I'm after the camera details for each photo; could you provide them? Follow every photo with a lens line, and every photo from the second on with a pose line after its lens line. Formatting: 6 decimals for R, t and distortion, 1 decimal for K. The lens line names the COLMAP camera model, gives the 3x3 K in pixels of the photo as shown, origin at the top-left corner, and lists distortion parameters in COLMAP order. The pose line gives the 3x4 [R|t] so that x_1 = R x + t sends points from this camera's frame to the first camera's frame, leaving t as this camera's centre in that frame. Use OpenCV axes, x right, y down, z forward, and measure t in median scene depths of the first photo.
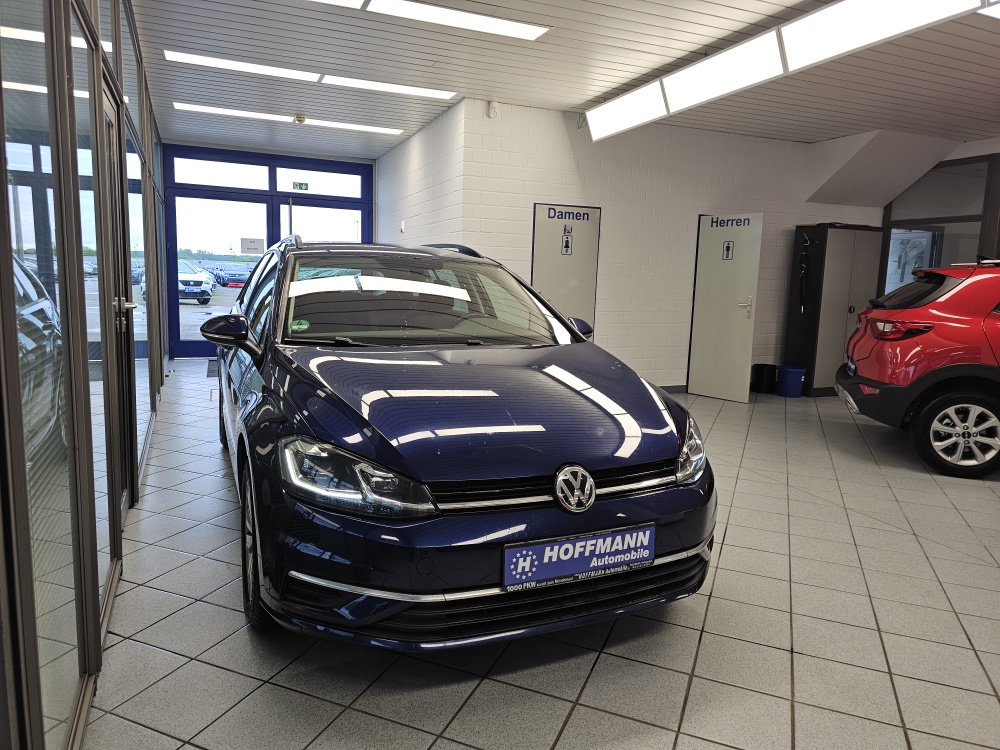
lens RADIAL K [[668.4, 0, 530.6], [0, 668.4, 360.3], [0, 0, 1]] dist [0.069702, -0.075895]
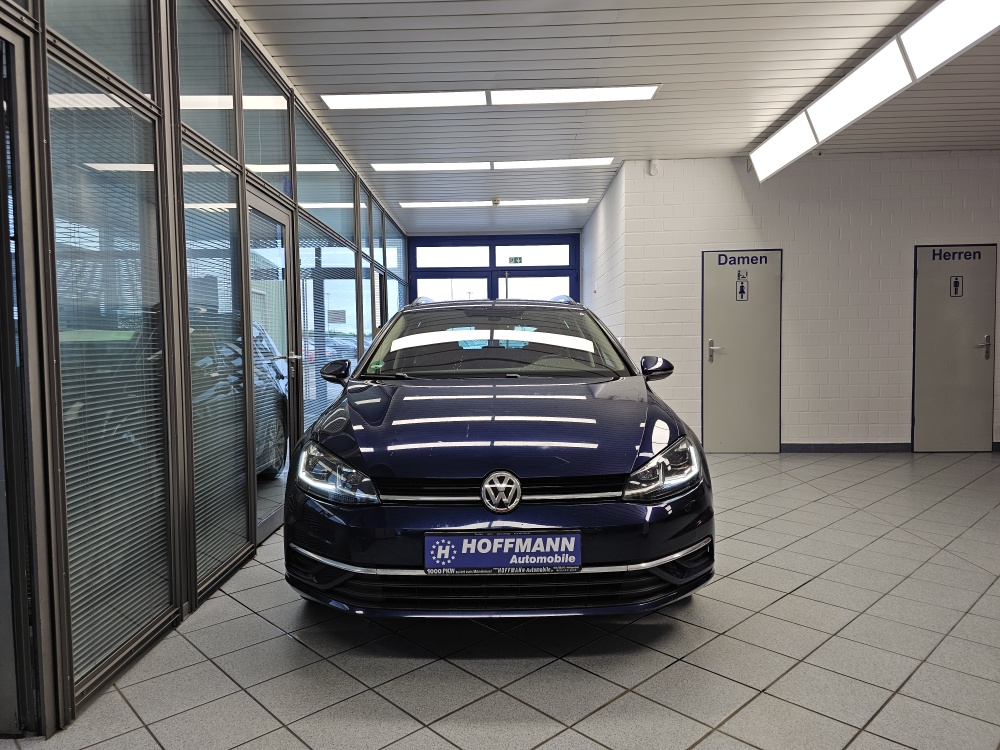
lens RADIAL K [[676.1, 0, 503.8], [0, 676.1, 363.5], [0, 0, 1]] dist [0.064225, -0.076130]
pose [[0.907658, -0.032858, -0.418422, 0.504969], [-0.006077, 0.995798, -0.091380, 0.073945], [0.419666, 0.085485, 0.903644, -0.039074]]
